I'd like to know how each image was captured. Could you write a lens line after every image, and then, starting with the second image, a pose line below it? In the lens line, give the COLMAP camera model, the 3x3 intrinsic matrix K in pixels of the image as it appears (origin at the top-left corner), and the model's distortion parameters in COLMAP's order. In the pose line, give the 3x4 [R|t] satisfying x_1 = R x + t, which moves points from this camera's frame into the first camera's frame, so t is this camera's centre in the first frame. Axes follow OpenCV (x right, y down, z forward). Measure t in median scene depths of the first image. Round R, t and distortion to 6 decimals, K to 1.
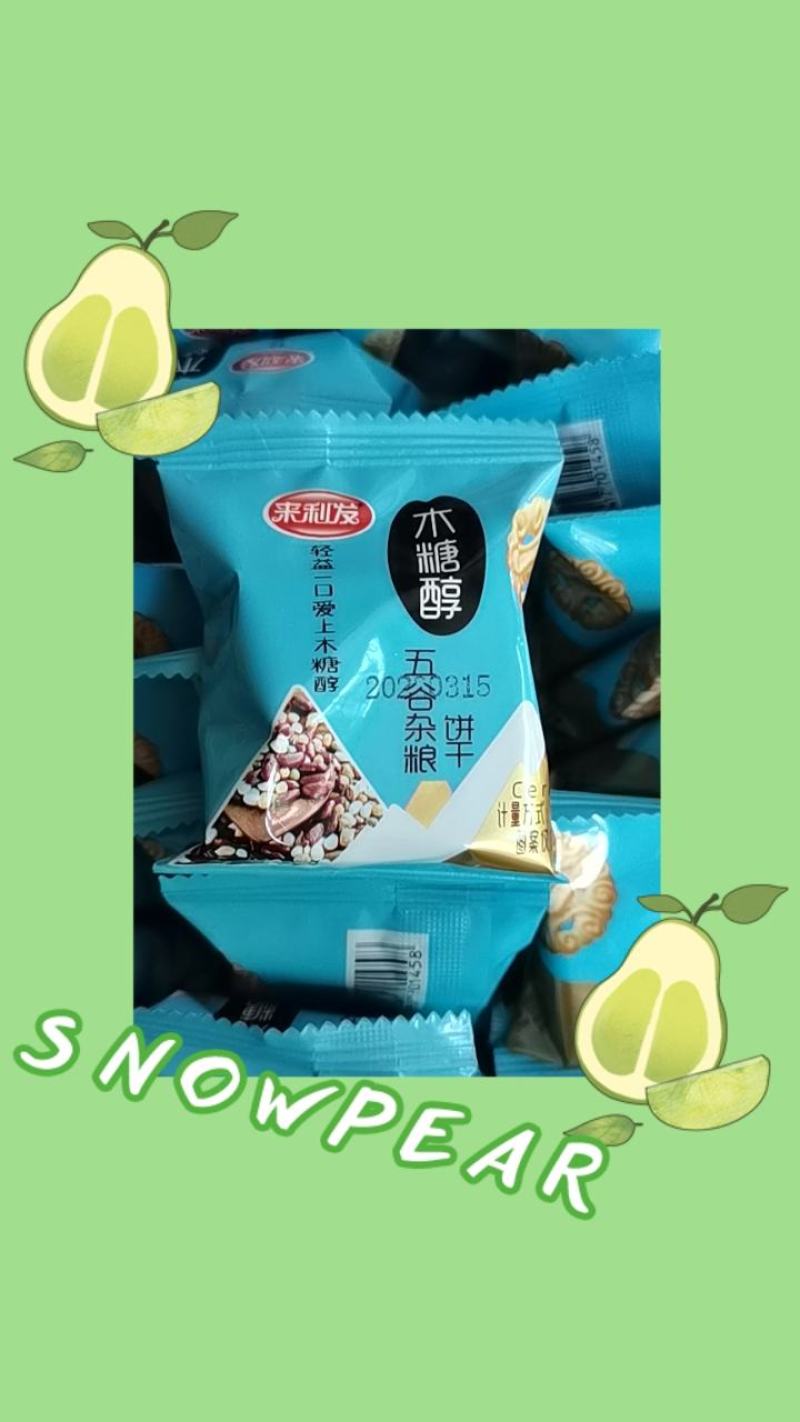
lens RADIAL K [[1142.2, 0, 456.6], [0, 1142.2, 762.5], [0, 0, 1]] dist [0.029750, -0.082332]
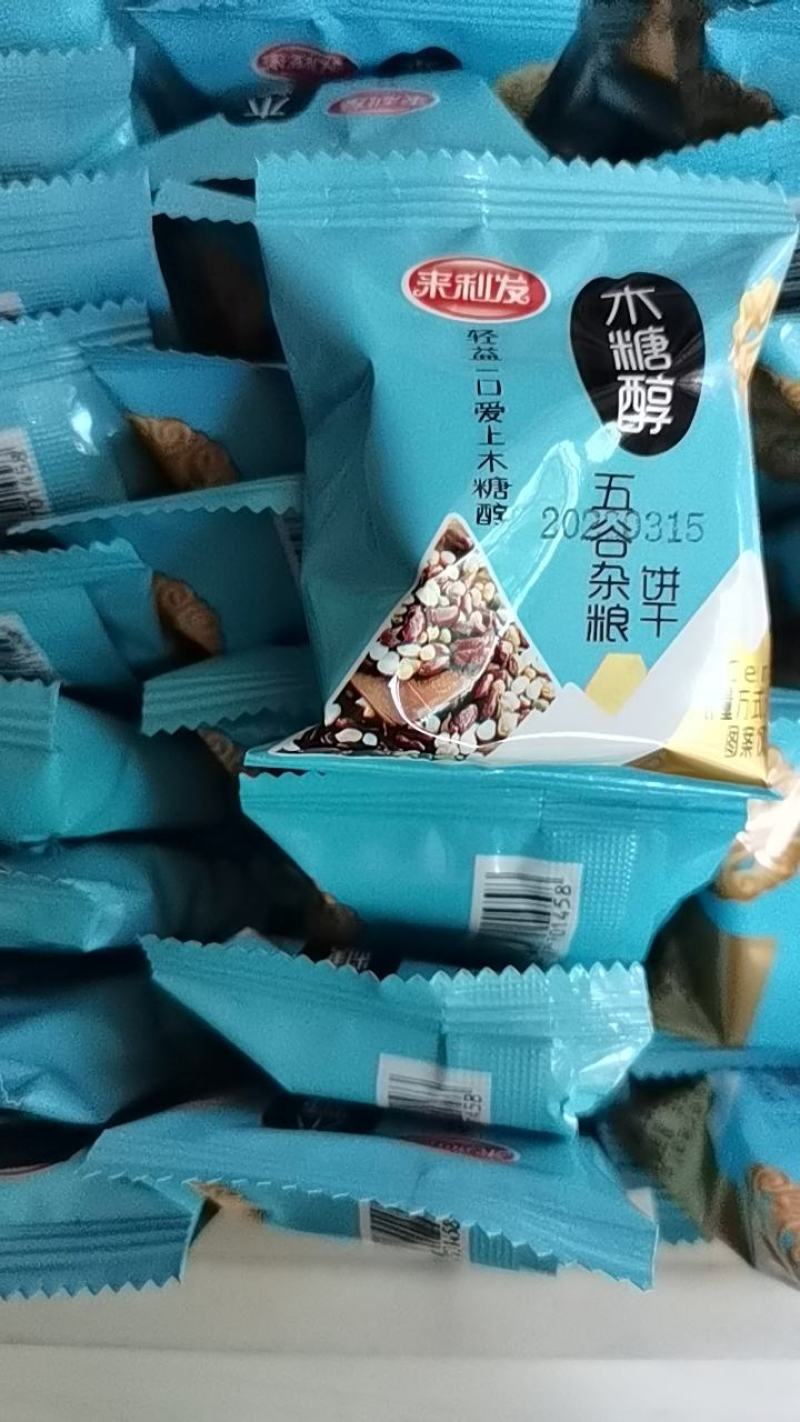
lens RADIAL K [[1360.9, 0, 442.4], [0, 1360.9, 787.2], [0, 0, 1]] dist [0.000116, 0.000000]
pose [[0.999411, 0.034144, -0.003497, -0.132673], [-0.033876, 0.997652, 0.059515, 0.054315], [0.005521, -0.059362, 0.998221, 0.108095]]
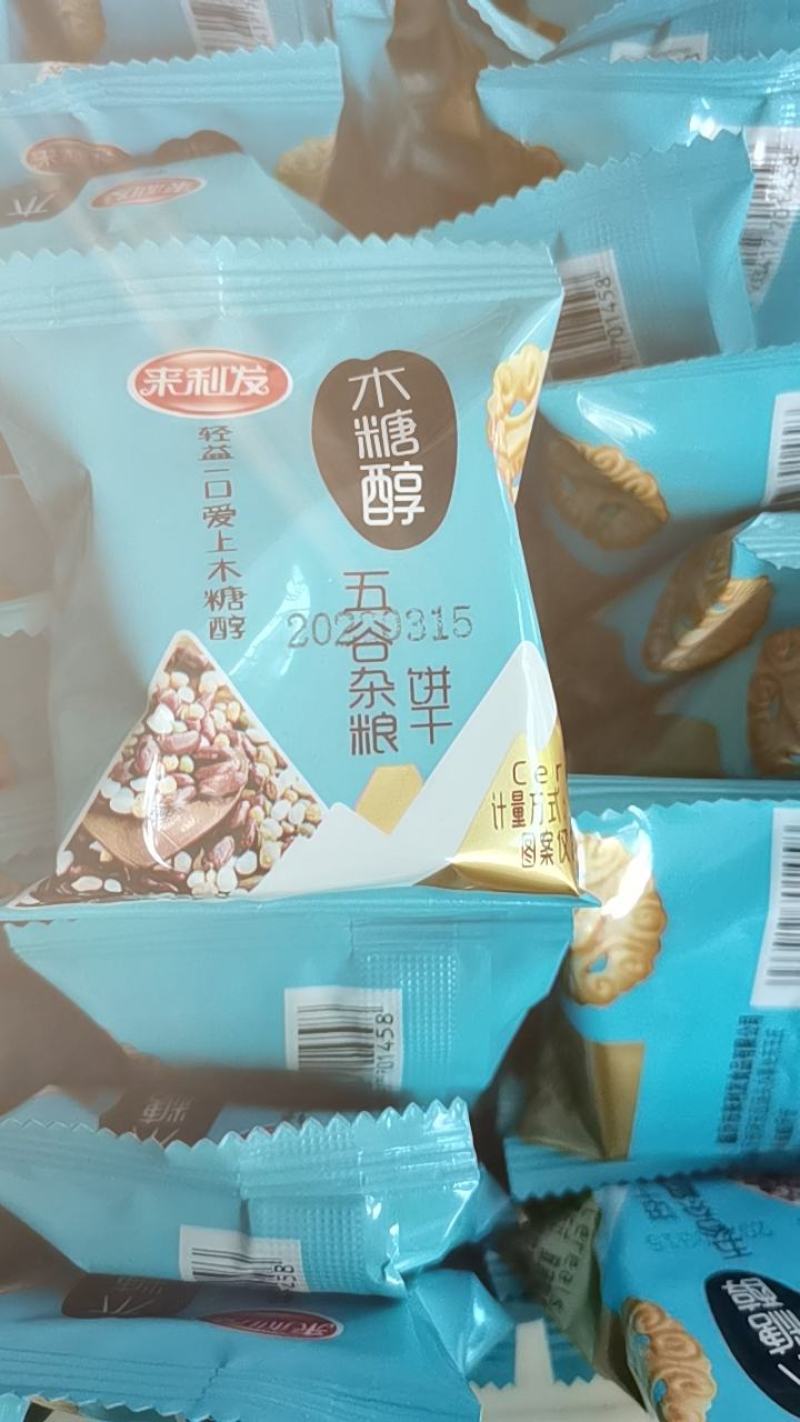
lens RADIAL K [[1360.9, 0, 462.5], [0, 1360.9, 763.2], [0, 0, 1]] dist [0.000116, 0.000000]
pose [[0.998825, -0.046766, 0.012725, 0.009381], [0.046757, 0.998906, 0.001025, 0.015823], [-0.012759, -0.000429, 0.999919, 0.195595]]
